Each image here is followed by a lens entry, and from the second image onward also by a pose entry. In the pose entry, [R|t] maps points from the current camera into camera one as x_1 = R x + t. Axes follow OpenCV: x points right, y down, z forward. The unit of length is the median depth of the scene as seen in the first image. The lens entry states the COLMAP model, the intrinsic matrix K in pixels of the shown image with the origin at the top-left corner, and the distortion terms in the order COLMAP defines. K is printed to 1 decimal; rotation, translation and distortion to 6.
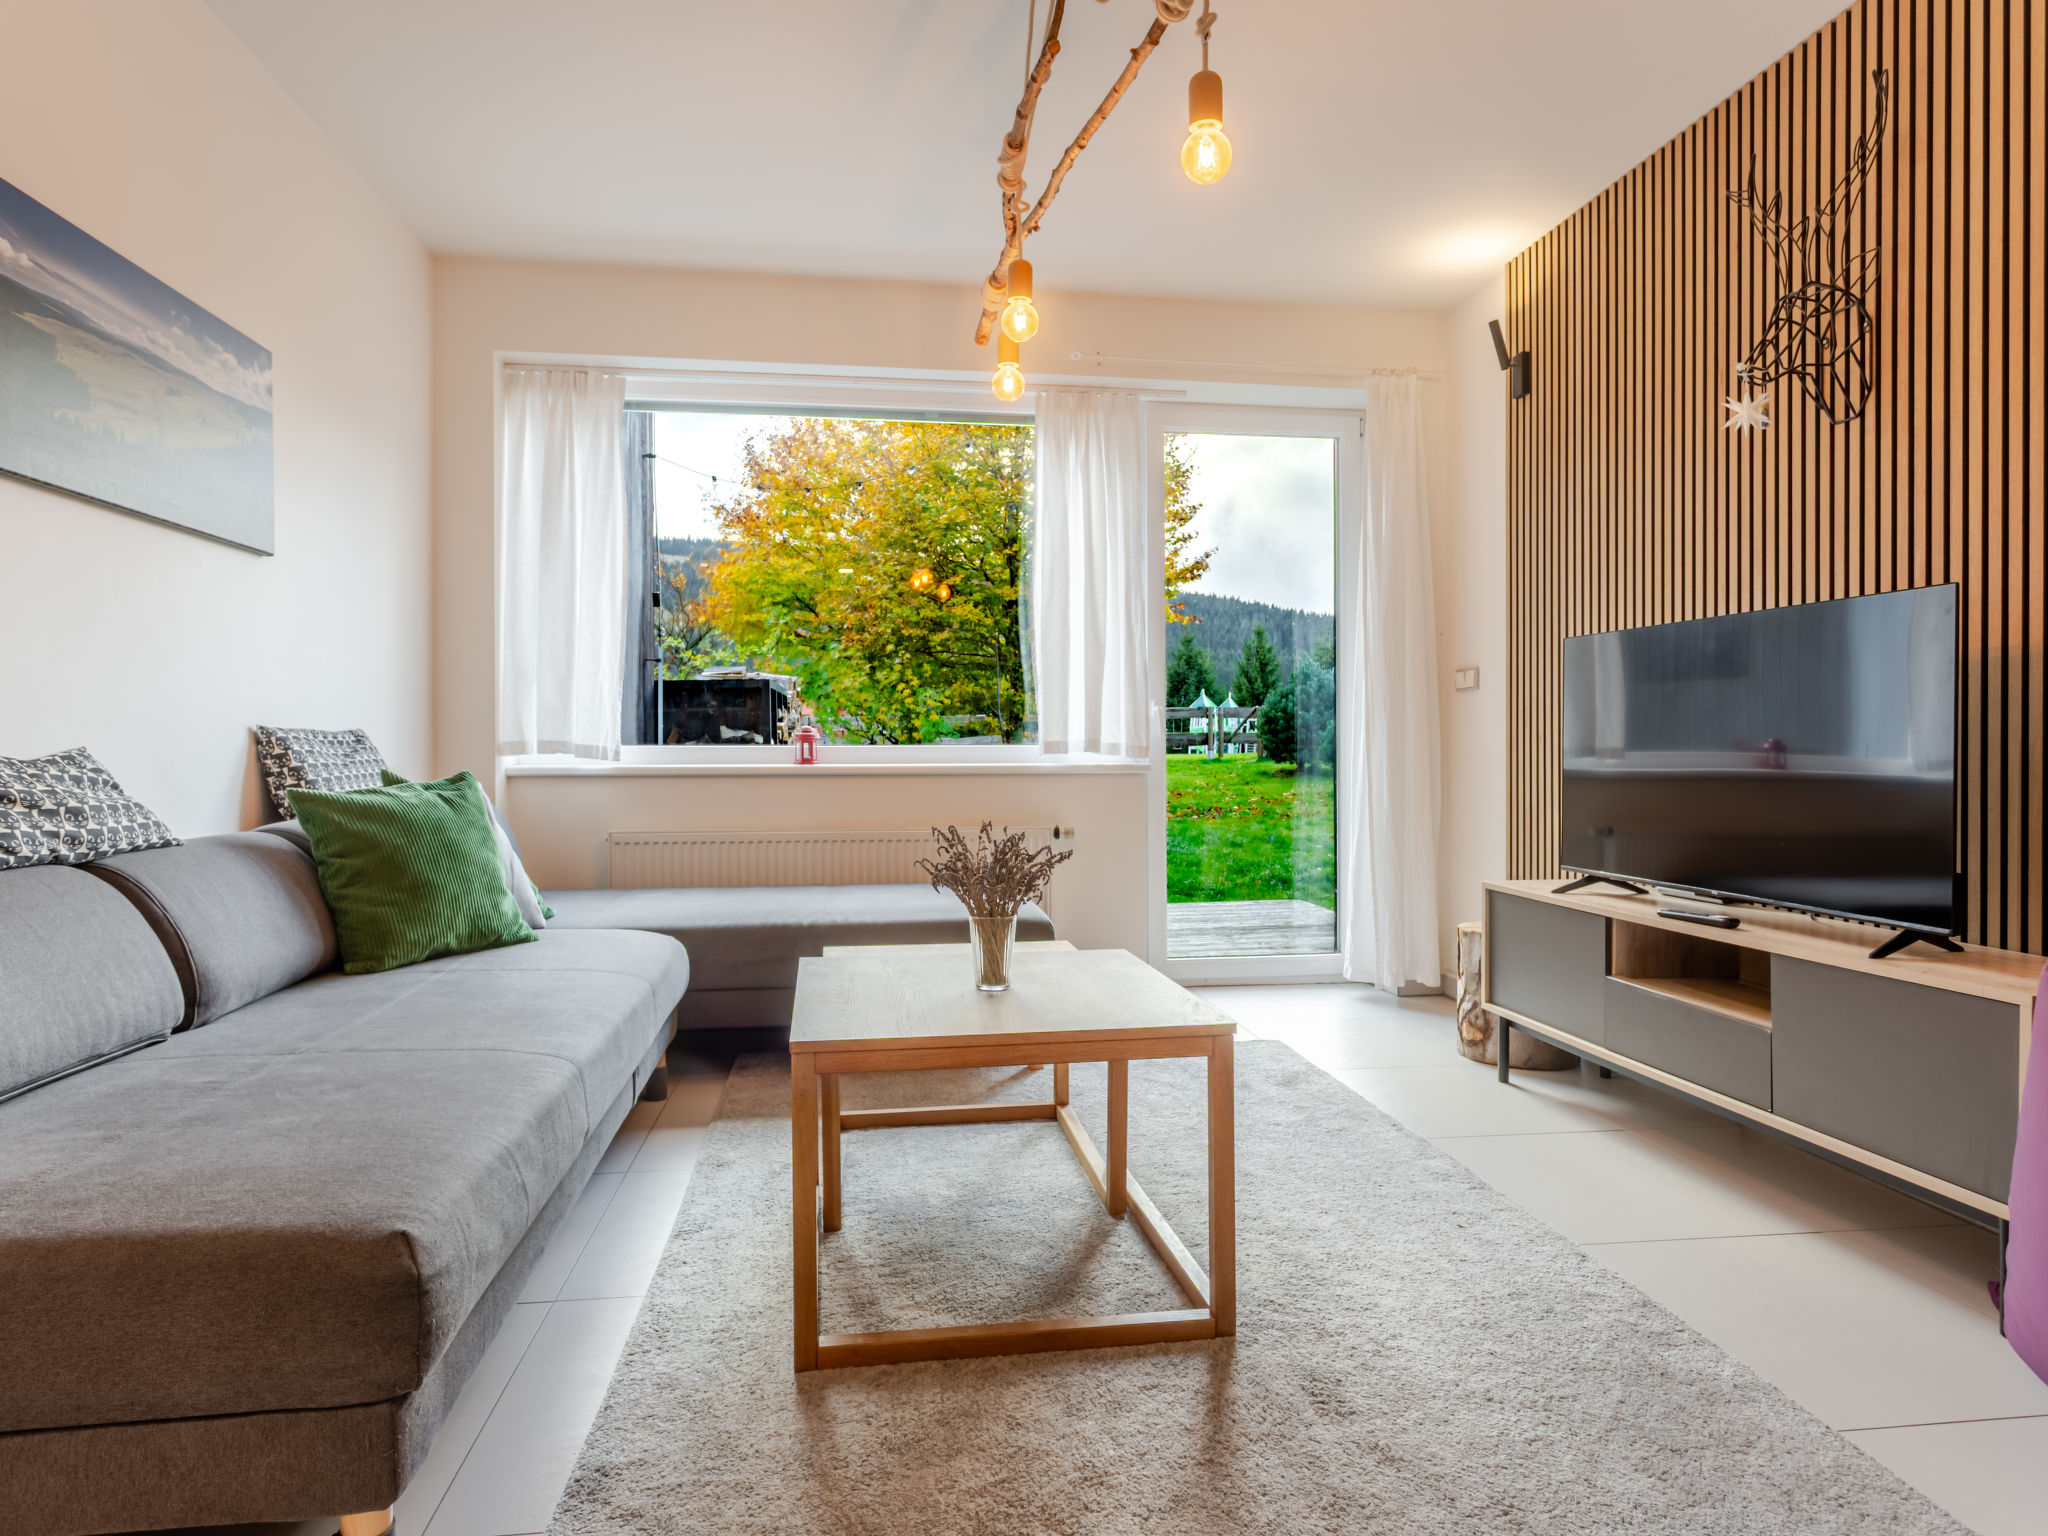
lens RADIAL K [[1128.5, 0, 1011.9], [0, 1128.5, 757.8], [0, 0, 1]] dist [-0.013061, 0.006514]
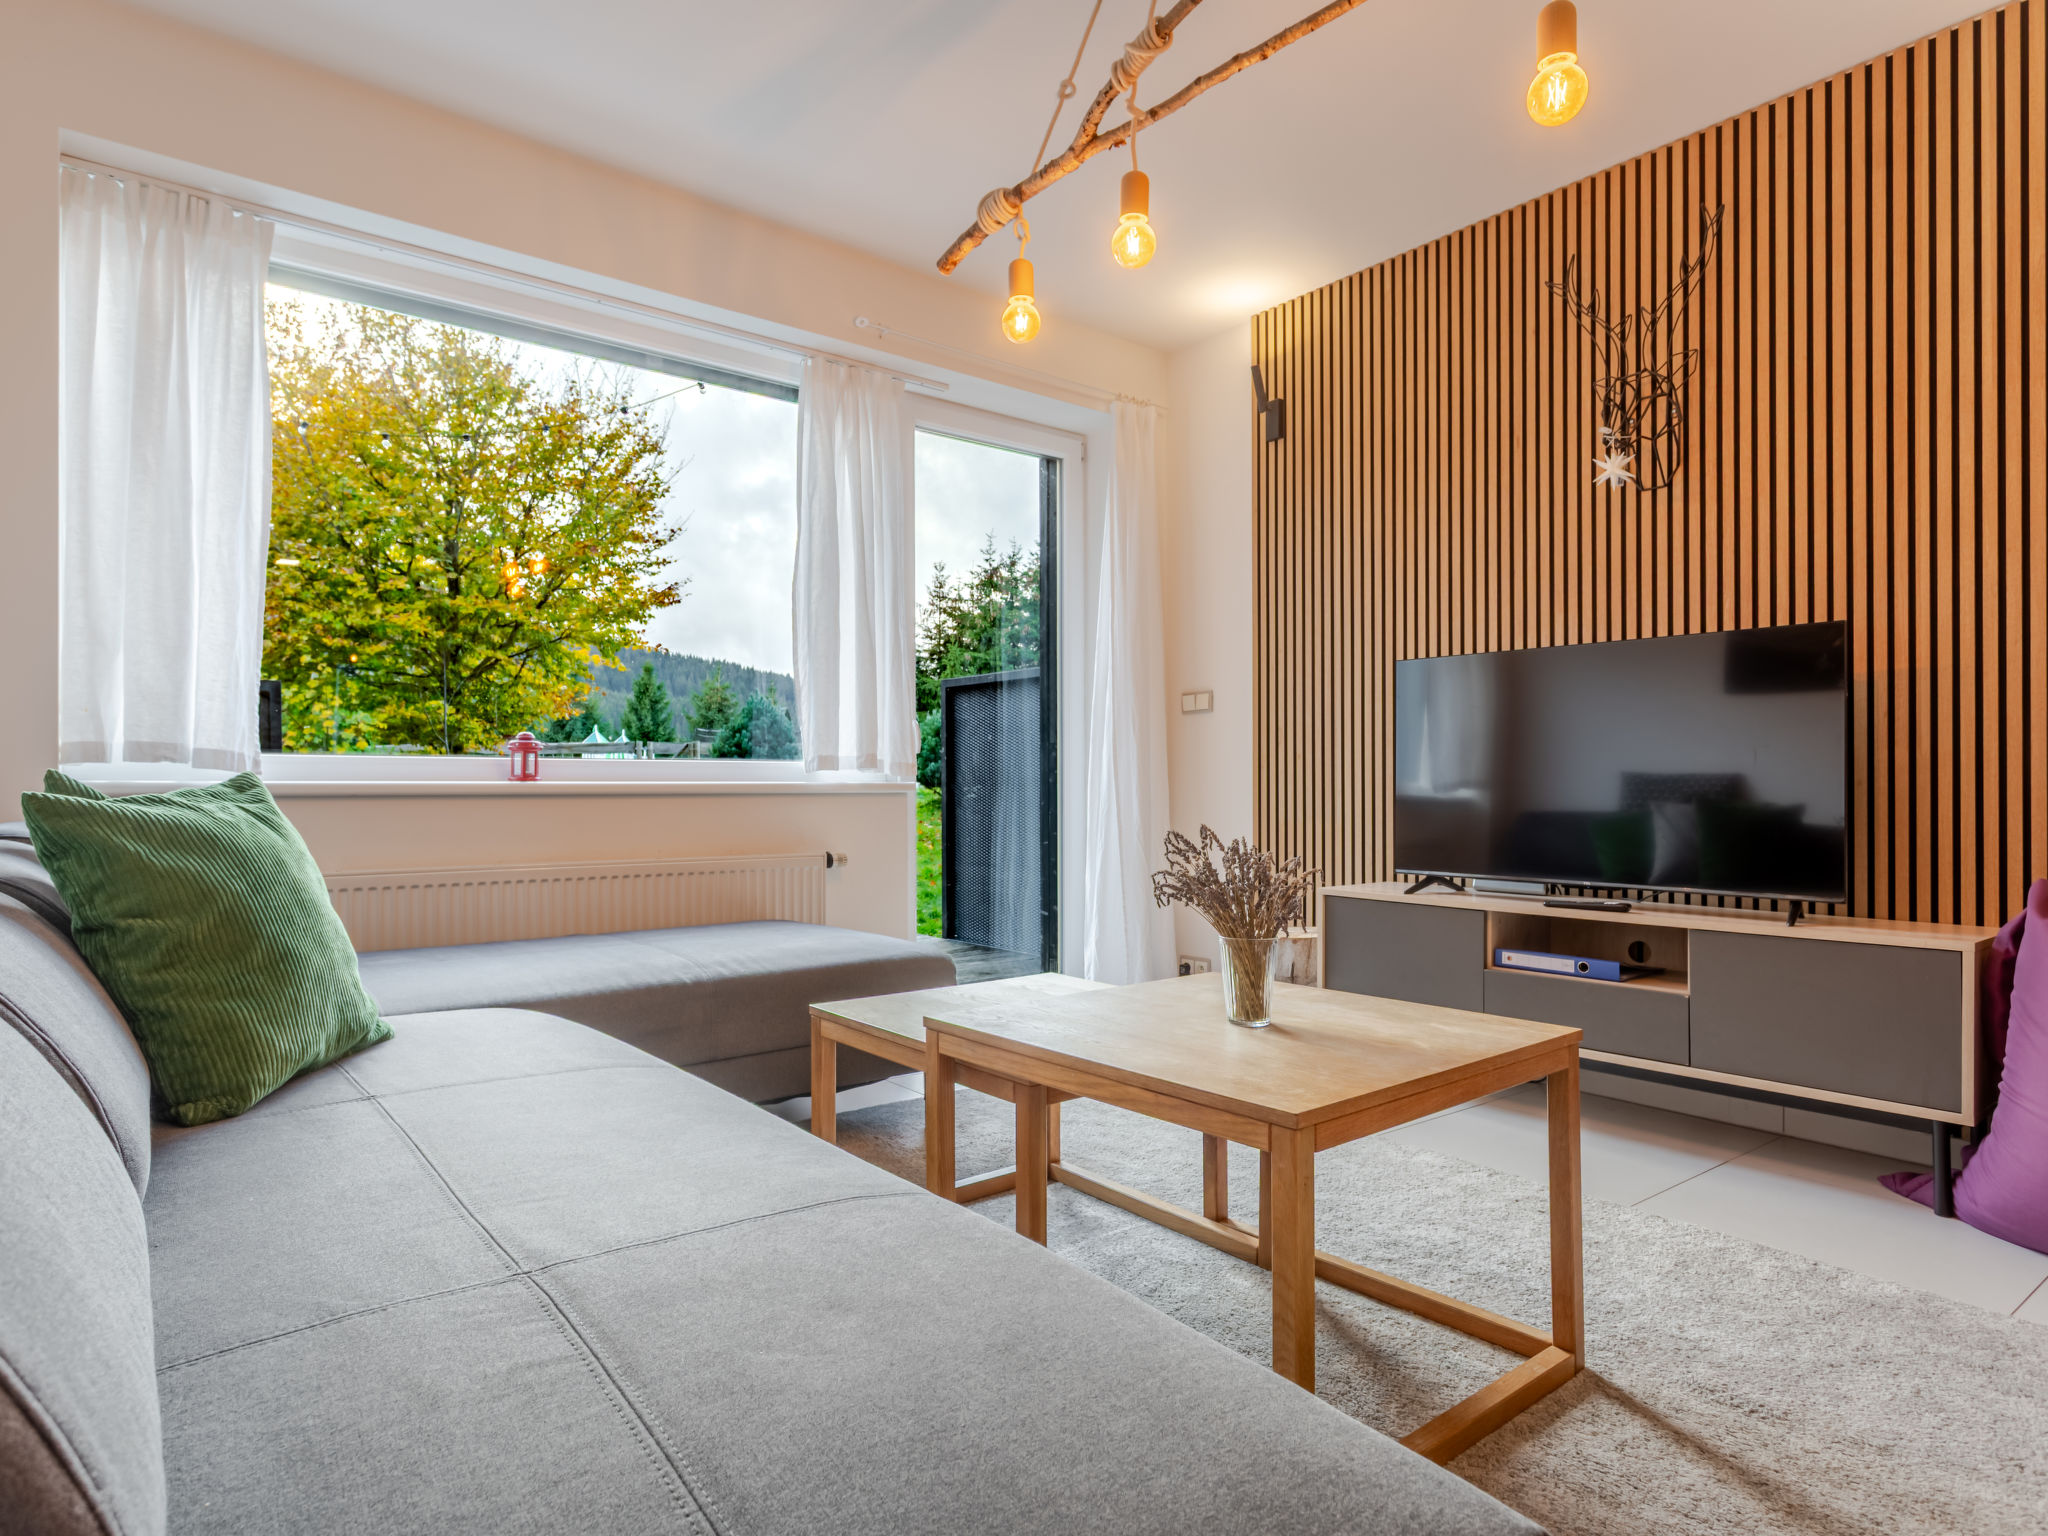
lens RADIAL K [[1128.5, 0, 1021.8], [0, 1128.5, 782.7], [0, 0, 1]] dist [-0.013061, 0.006514]
pose [[0.874475, 0.001536, 0.485068, -0.303824], [0.003753, 0.999944, -0.009933, 0.018357], [-0.485056, 0.010506, 0.874420, 0.190322]]
